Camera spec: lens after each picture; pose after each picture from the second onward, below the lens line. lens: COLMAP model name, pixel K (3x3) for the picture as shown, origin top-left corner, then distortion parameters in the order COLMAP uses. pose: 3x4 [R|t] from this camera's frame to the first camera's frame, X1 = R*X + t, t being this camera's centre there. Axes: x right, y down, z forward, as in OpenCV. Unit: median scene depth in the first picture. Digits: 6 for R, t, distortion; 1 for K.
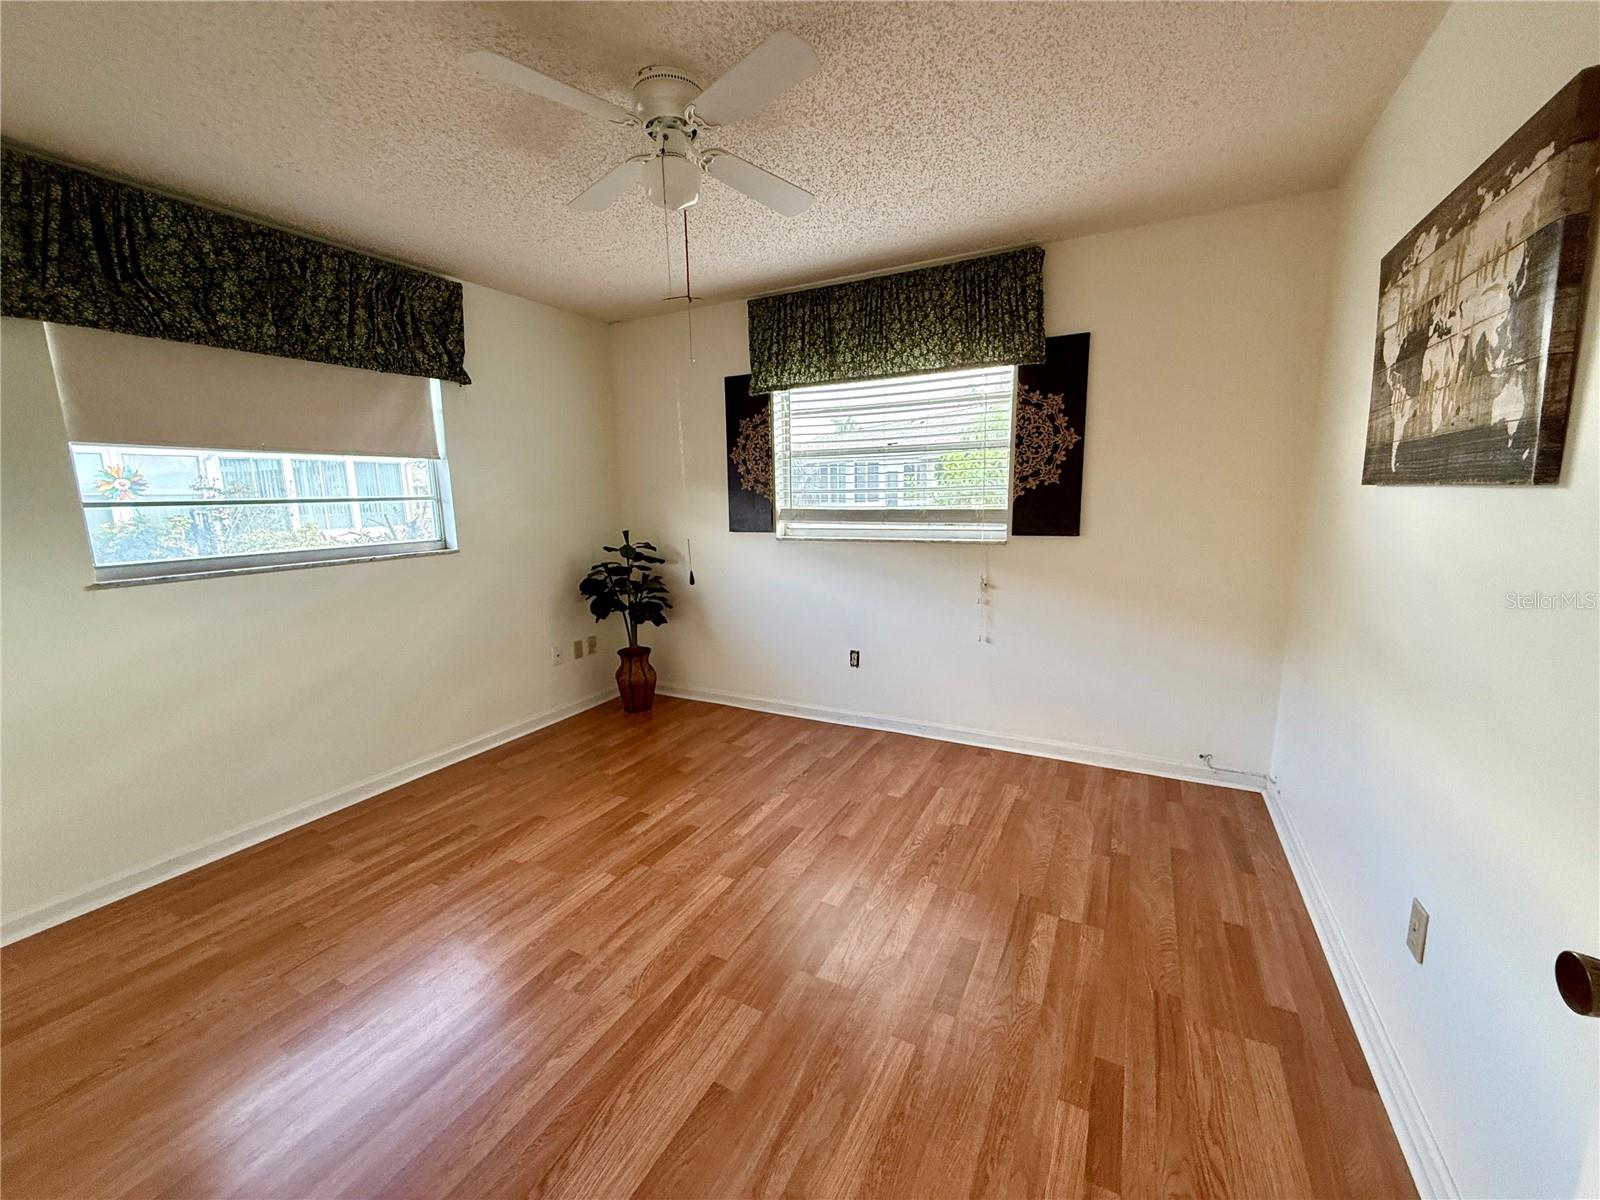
lens RADIAL K [[637.2, 0, 794.3], [0, 637.2, 600.2], [0, 0, 1]] dist [-0.000279, -0.000010]
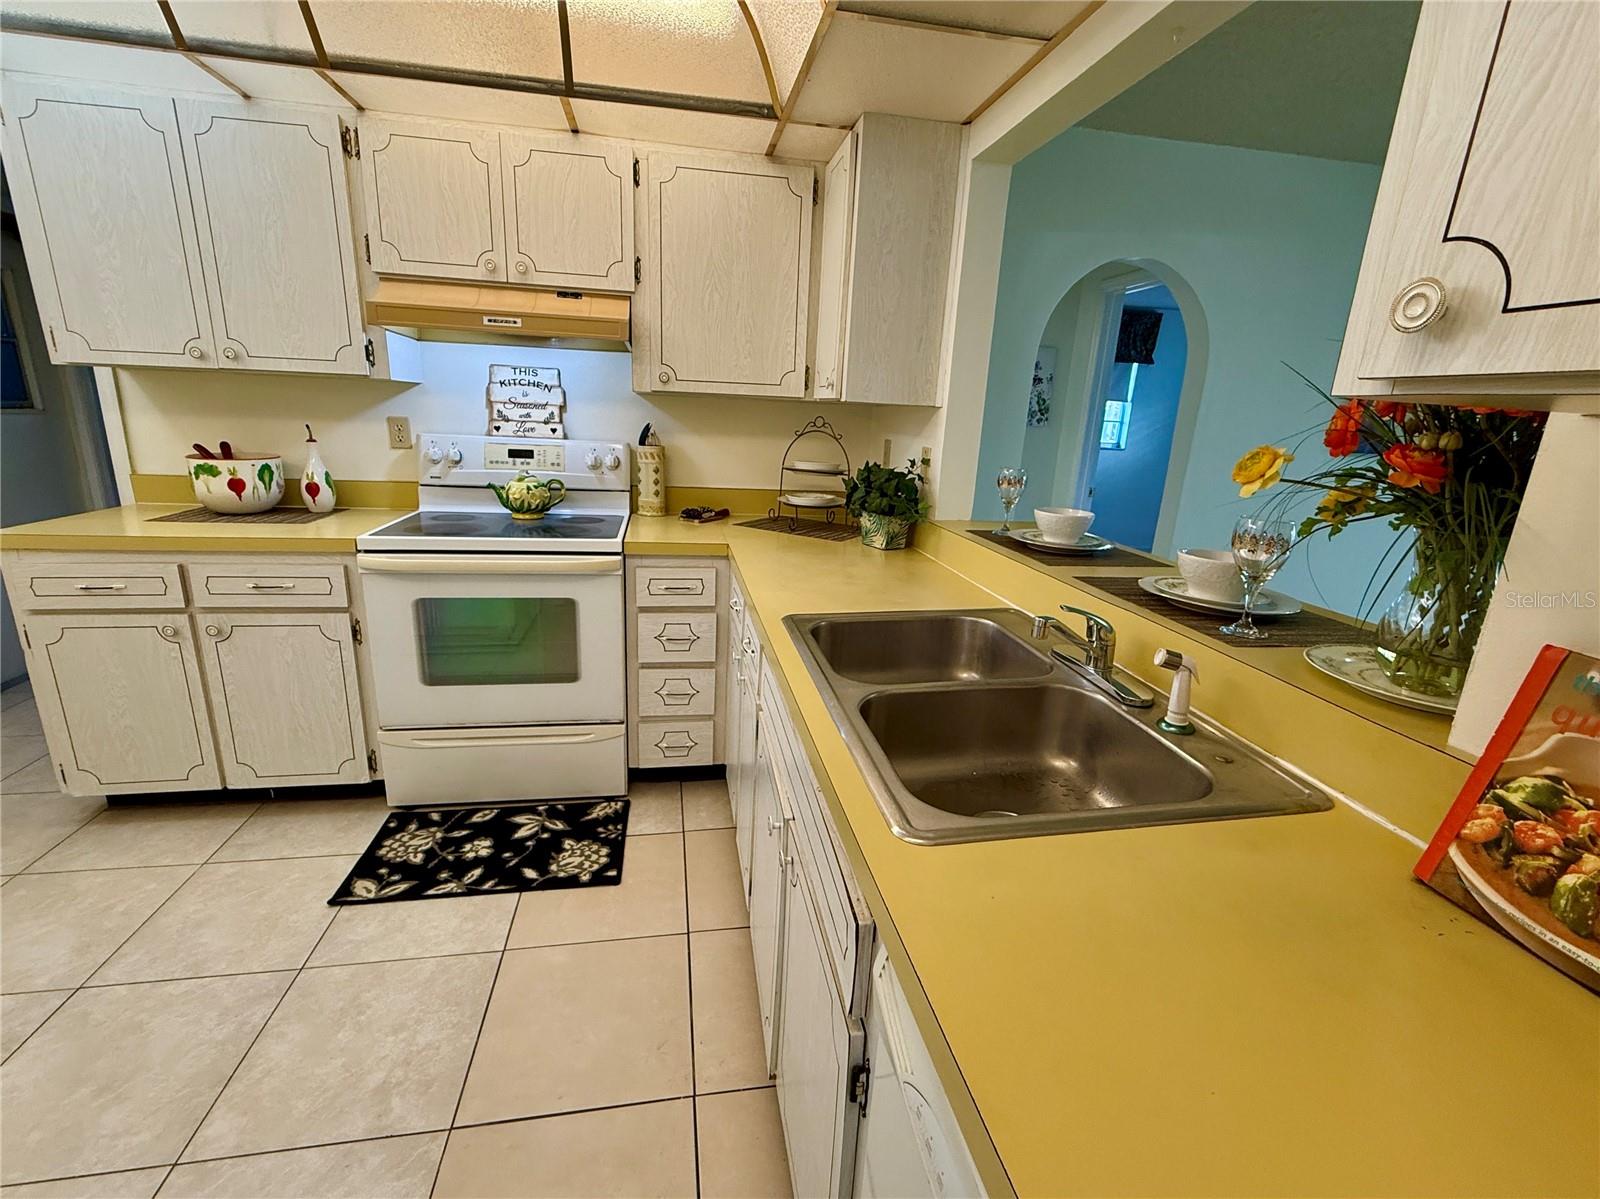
lens RADIAL K [[691.7, 0, 802.5], [0, 691.7, 599.0], [0, 0, 1]] dist [-0.000908, -0.000095]
pose [[0.622921, 0.257283, -0.738766, 0.640919], [-0.190921, 0.965813, 0.175372, 0.212859], [0.758629, 0.031803, 0.650746, -1.311368]]
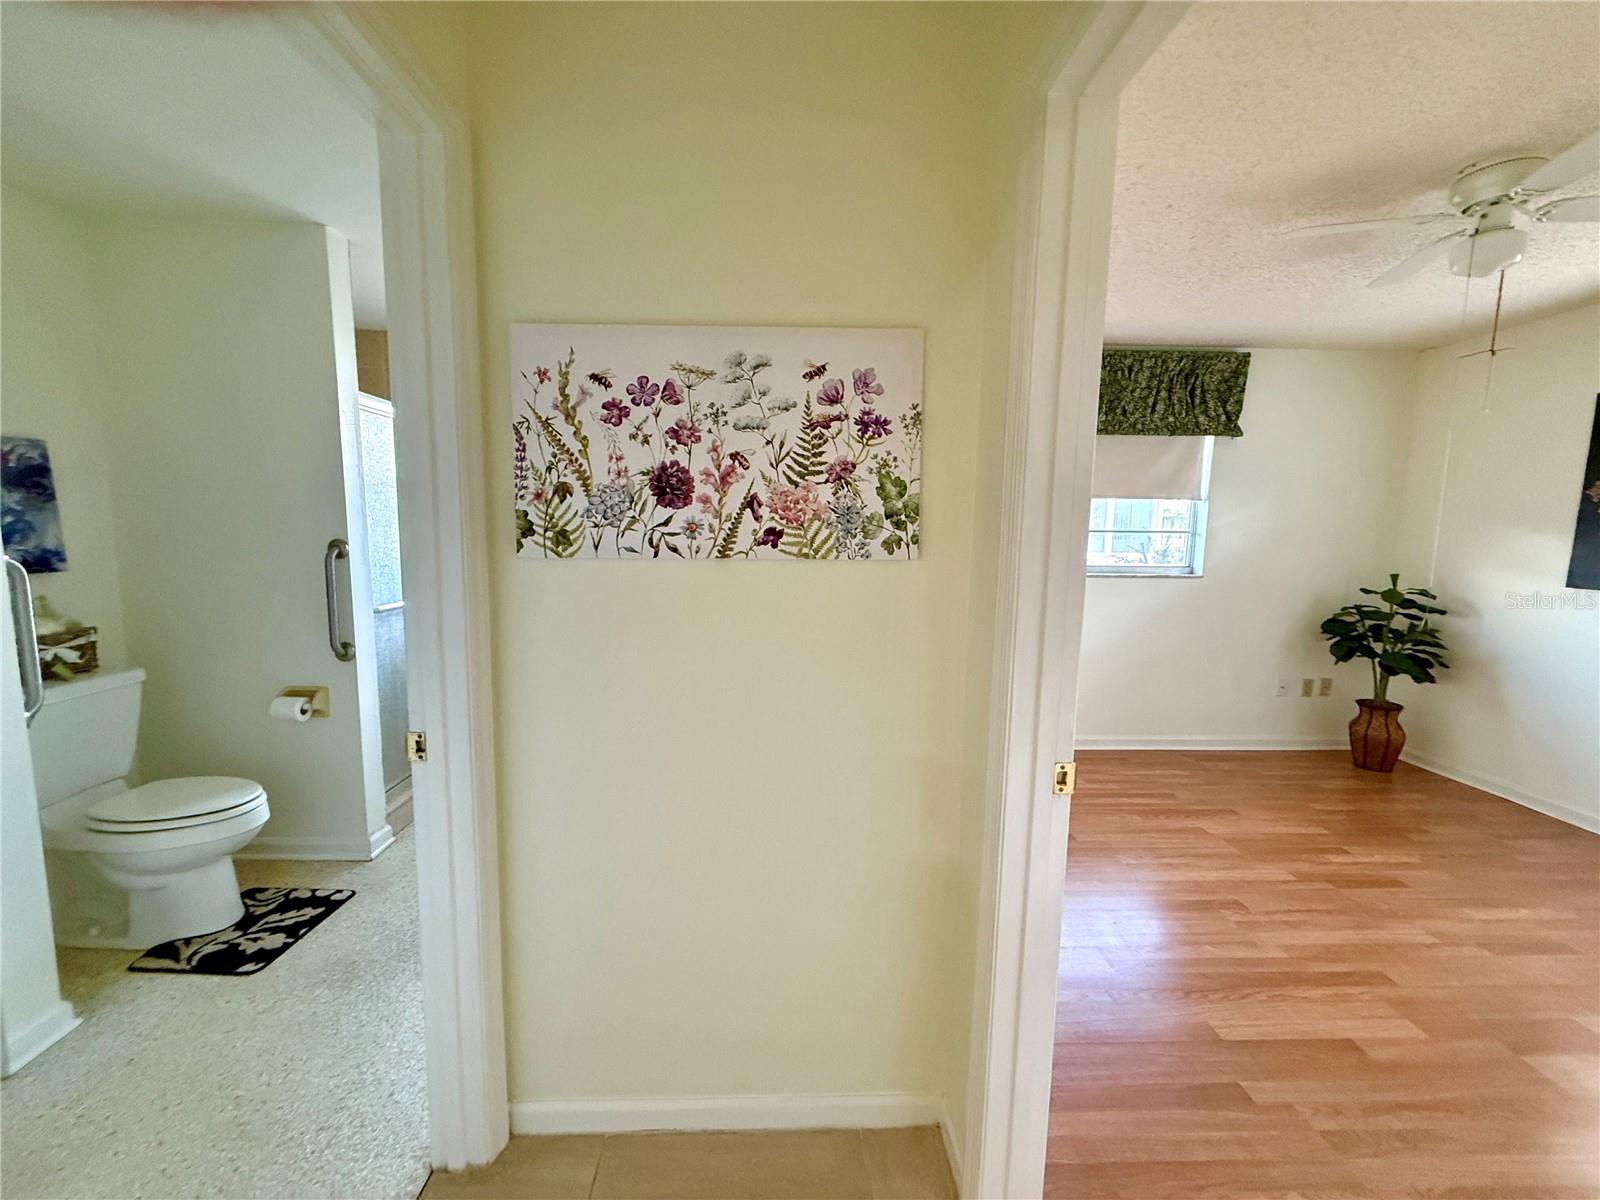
lens RADIAL K [[637.2, 0, 794.3], [0, 637.2, 600.2], [0, 0, 1]] dist [-0.000279, -0.000010]
pose [[0.499055, 0.127769, -0.857099, 0.131928], [-0.167505, 0.984640, 0.049250, 0.038956], [0.850227, 0.118990, 0.512792, -0.282674]]
